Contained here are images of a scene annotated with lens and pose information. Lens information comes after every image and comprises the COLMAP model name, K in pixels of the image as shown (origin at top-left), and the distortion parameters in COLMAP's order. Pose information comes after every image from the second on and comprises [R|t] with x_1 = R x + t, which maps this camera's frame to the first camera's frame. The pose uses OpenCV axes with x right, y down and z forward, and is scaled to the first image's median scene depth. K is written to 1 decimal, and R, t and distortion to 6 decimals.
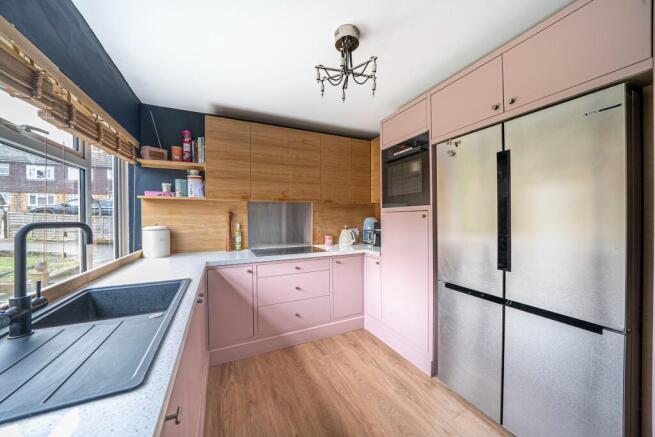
lens RADIAL K [[226.7, 0, 328.0], [0, 226.7, 218.7], [0, 0, 1]] dist [-0.018953, 0.000355]
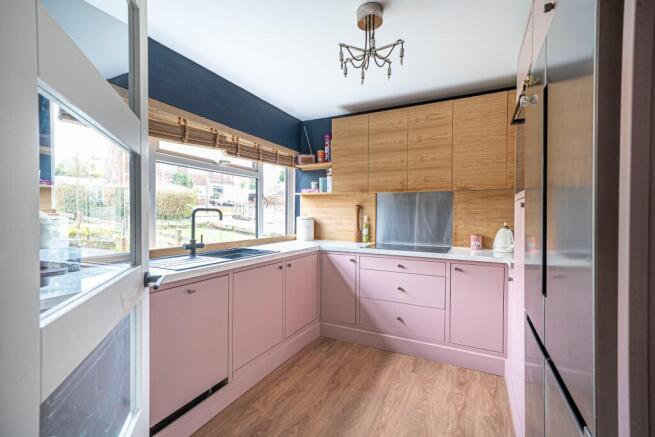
lens RADIAL K [[296.4, 0, 327.6], [0, 296.4, 218.3], [0, 0, 1]] dist [0.006004, 0.000277]
pose [[0.612874, 0.020300, -0.789920, 0.616671], [-0.016045, 0.999784, 0.013244, 0.019252], [0.790018, 0.004557, 0.613067, 0.060995]]
